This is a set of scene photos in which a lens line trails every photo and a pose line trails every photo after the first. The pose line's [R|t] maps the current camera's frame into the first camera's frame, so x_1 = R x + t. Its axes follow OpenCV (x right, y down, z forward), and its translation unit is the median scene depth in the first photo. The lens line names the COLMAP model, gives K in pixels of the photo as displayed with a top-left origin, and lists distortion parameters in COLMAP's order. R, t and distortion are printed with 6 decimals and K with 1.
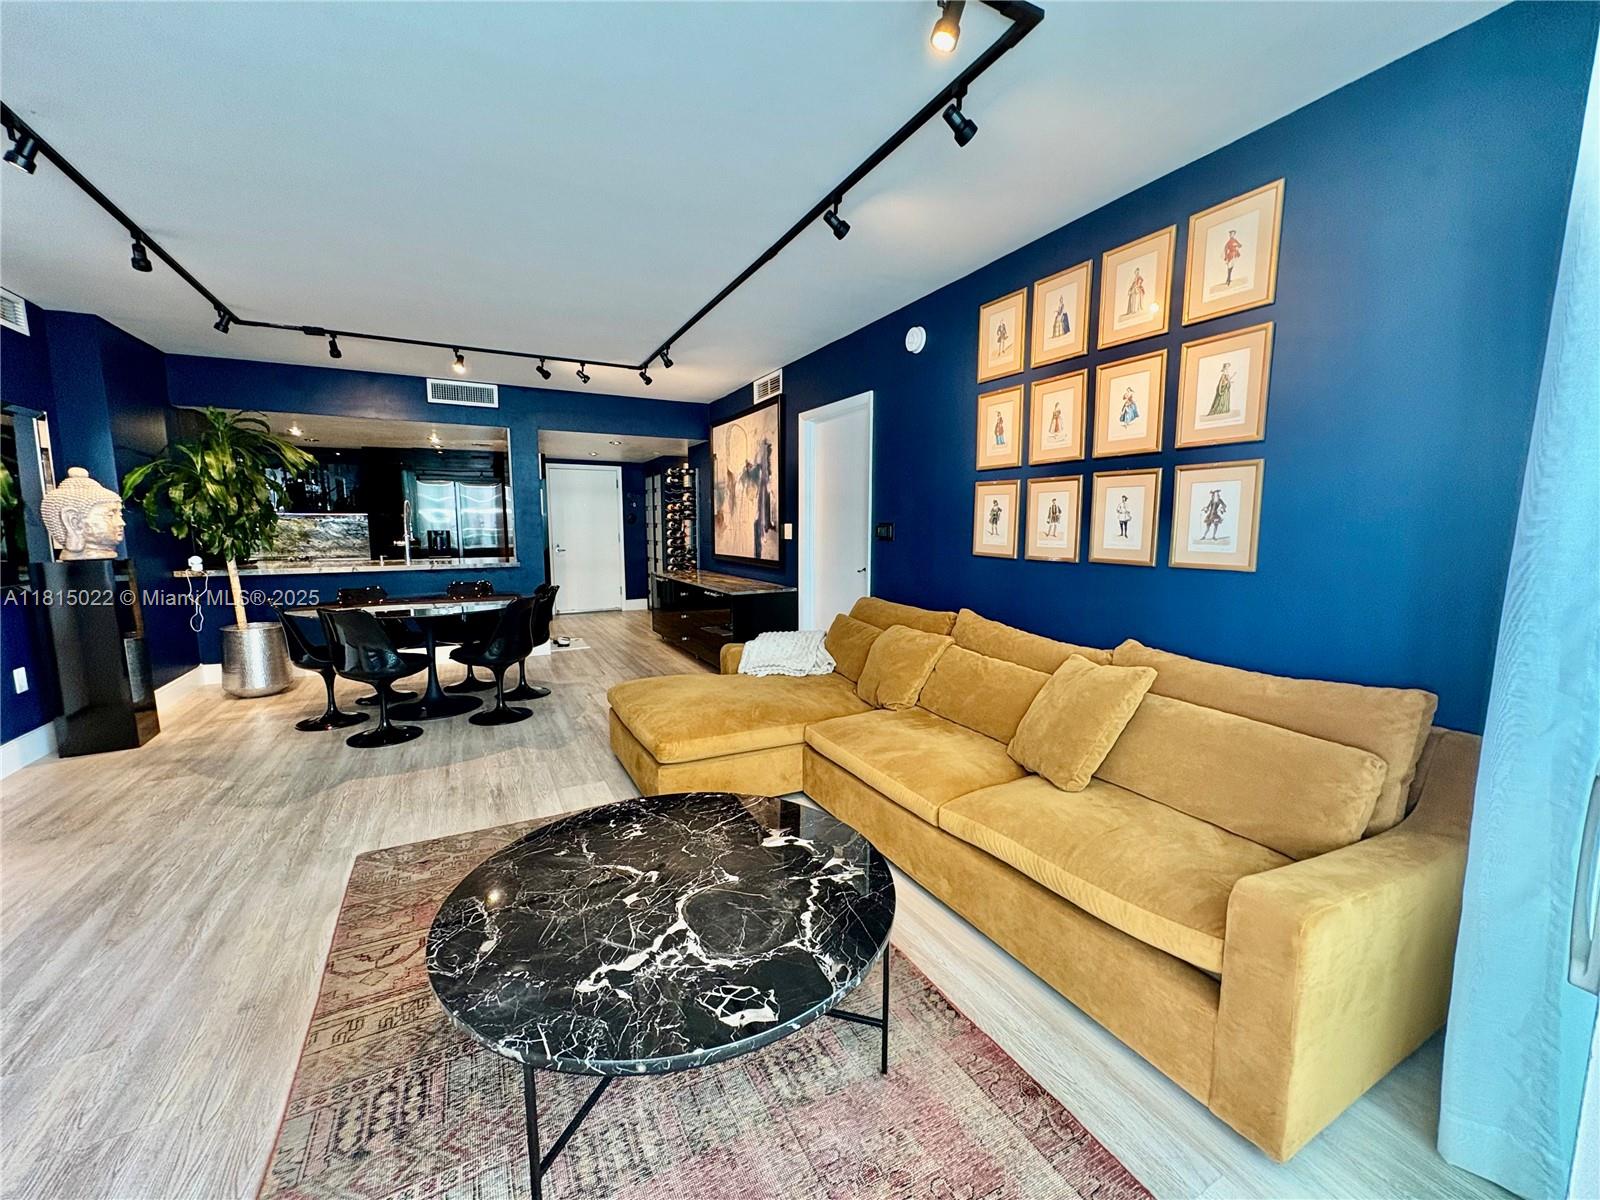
lens RADIAL K [[637.2, 0, 801.4], [0, 637.2, 599.7], [0, 0, 1]] dist [0.001495, -0.000052]
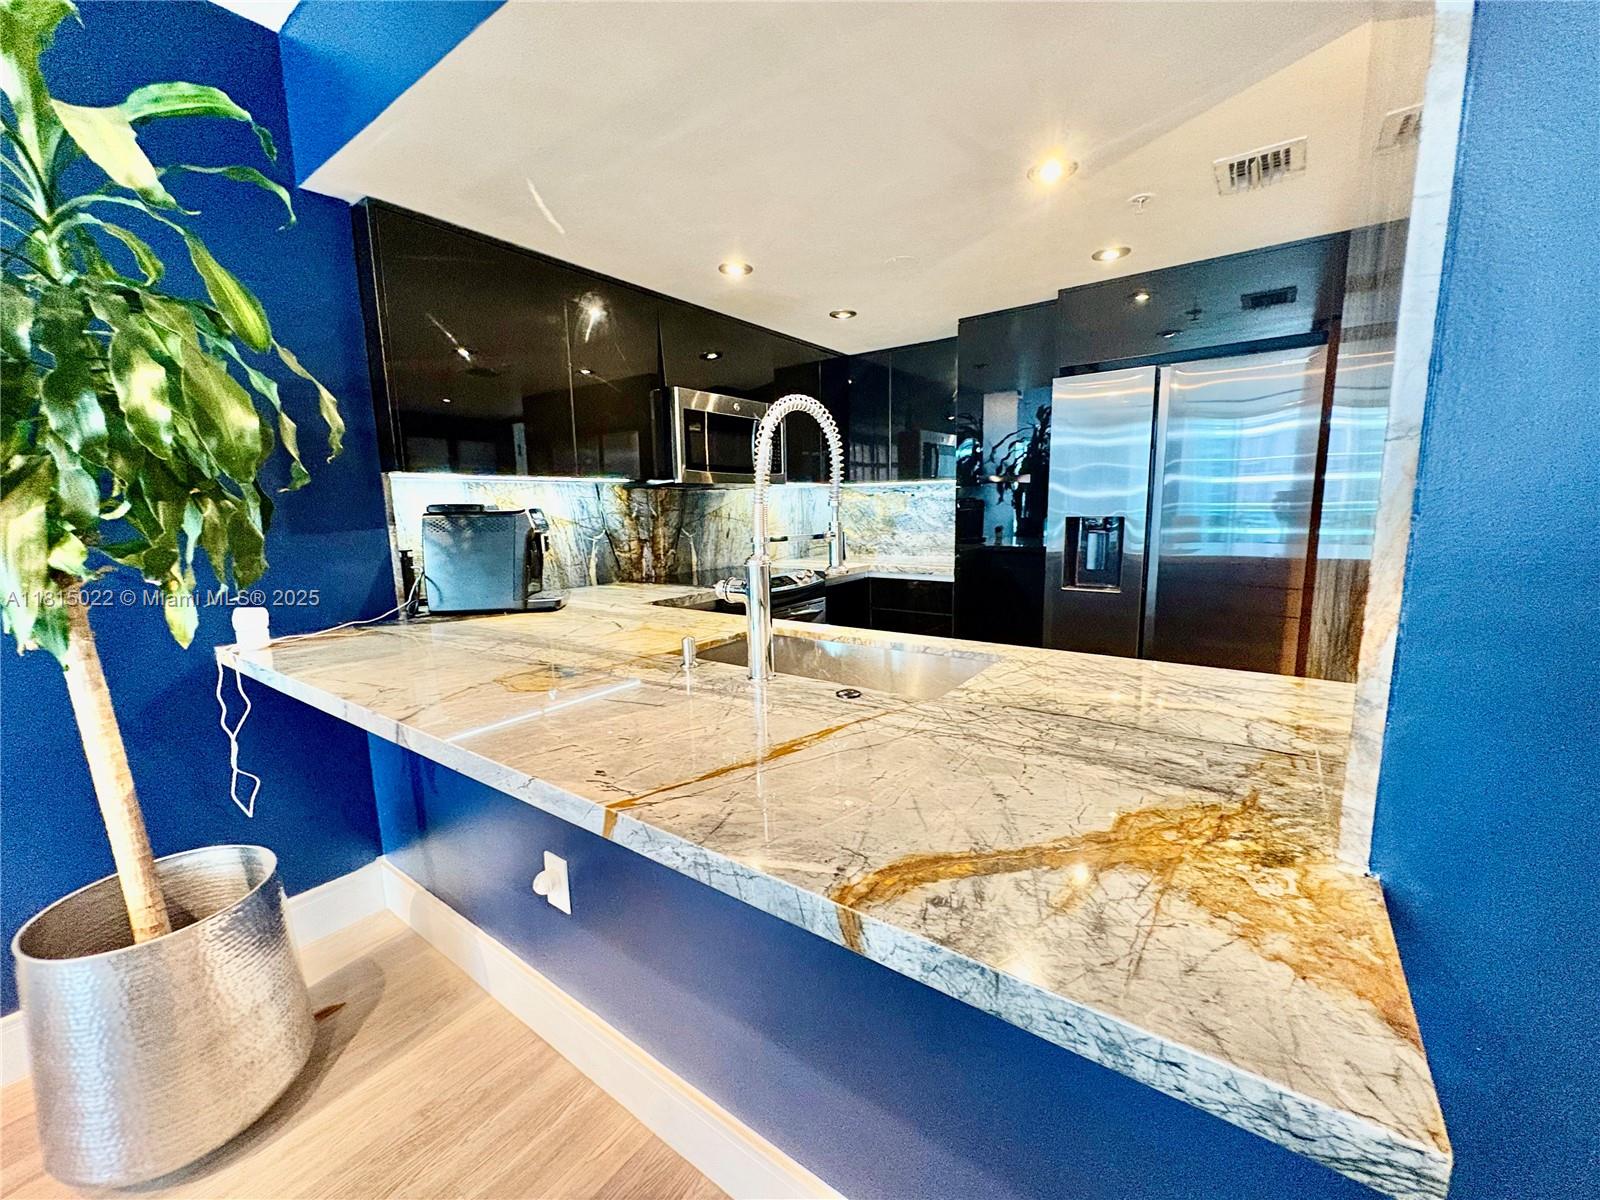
lens RADIAL K [[637.2, 0, 802.3], [0, 637.2, 602.4], [0, 0, 1]] dist [0.001495, -0.000052]
pose [[0.438816, 0.127655, -0.889463, -0.781091], [-0.086298, 0.991269, 0.099691, -0.200527], [0.894424, 0.033013, 0.446001, 1.702212]]
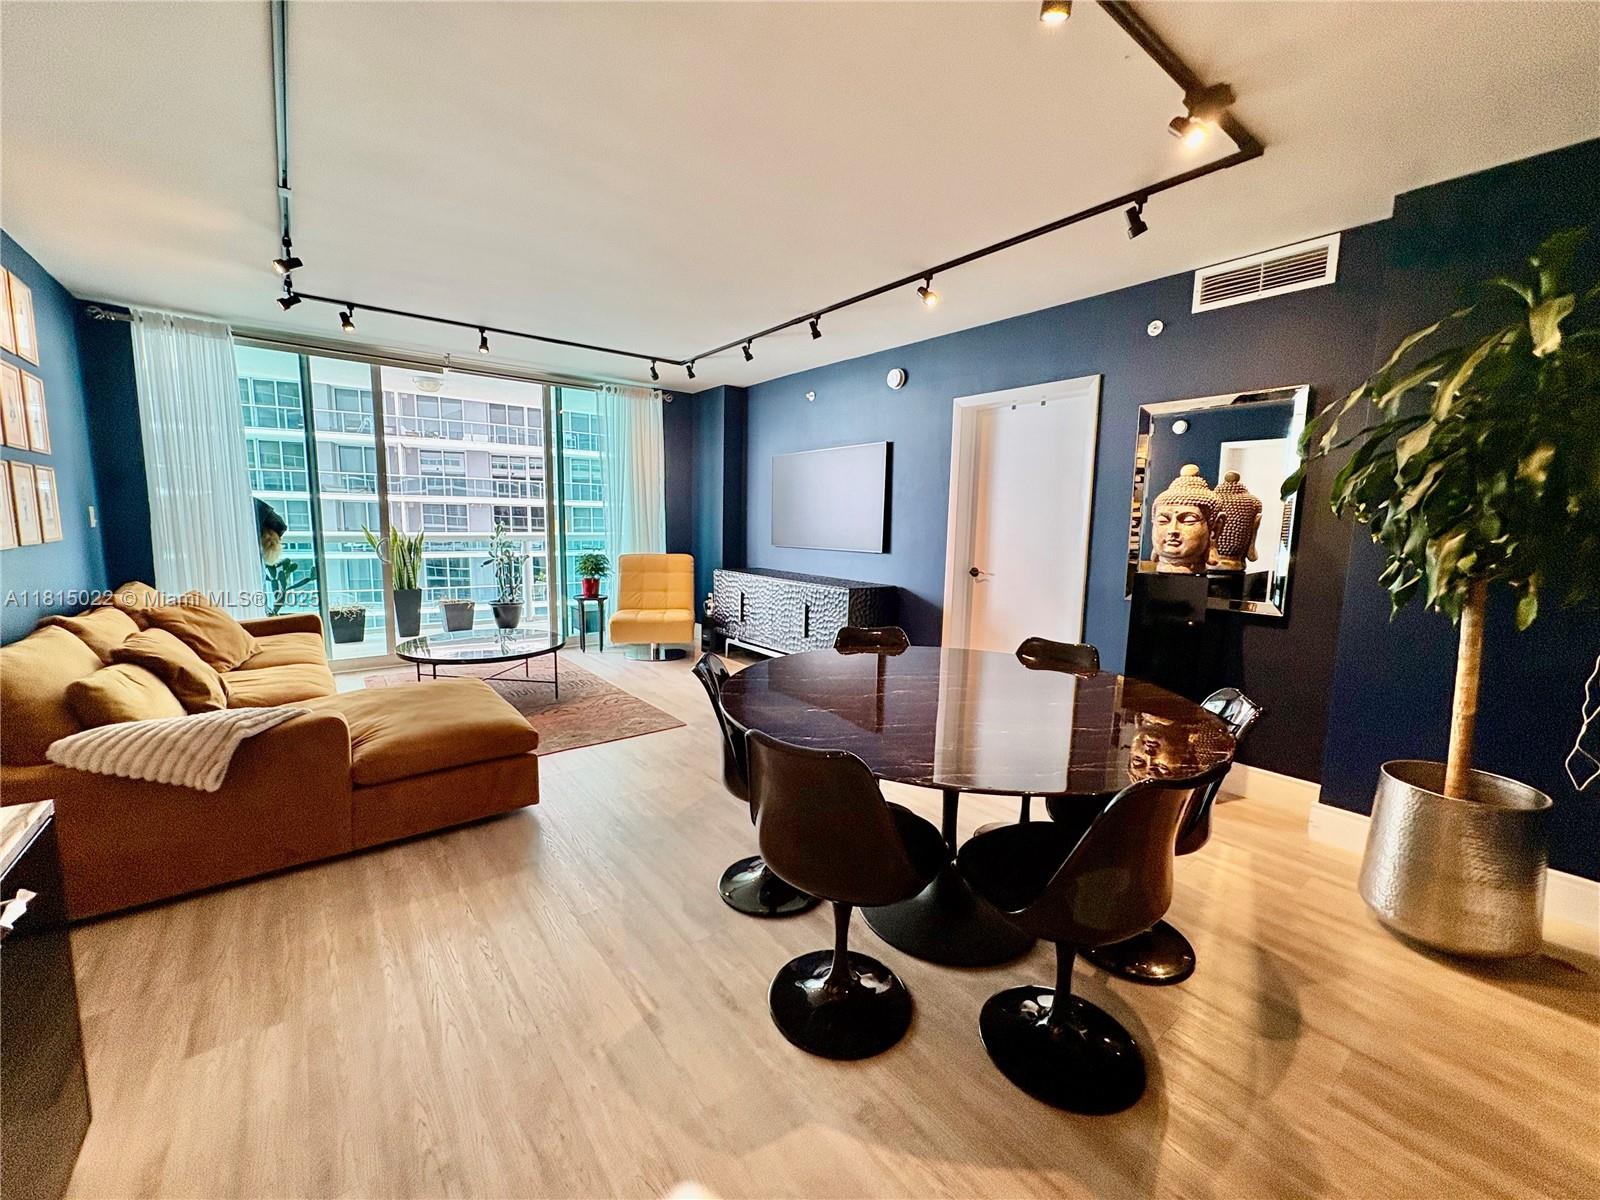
lens RADIAL K [[637.2, 0, 802.3], [0, 637.2, 601.5], [0, 0, 1]] dist [0.001495, -0.000052]
pose [[-0.983298, 0.004806, -0.181938, -0.538293], [-0.040137, 0.969314, 0.242528, -0.241542], [0.177521, 0.245780, -0.952932, 1.969520]]
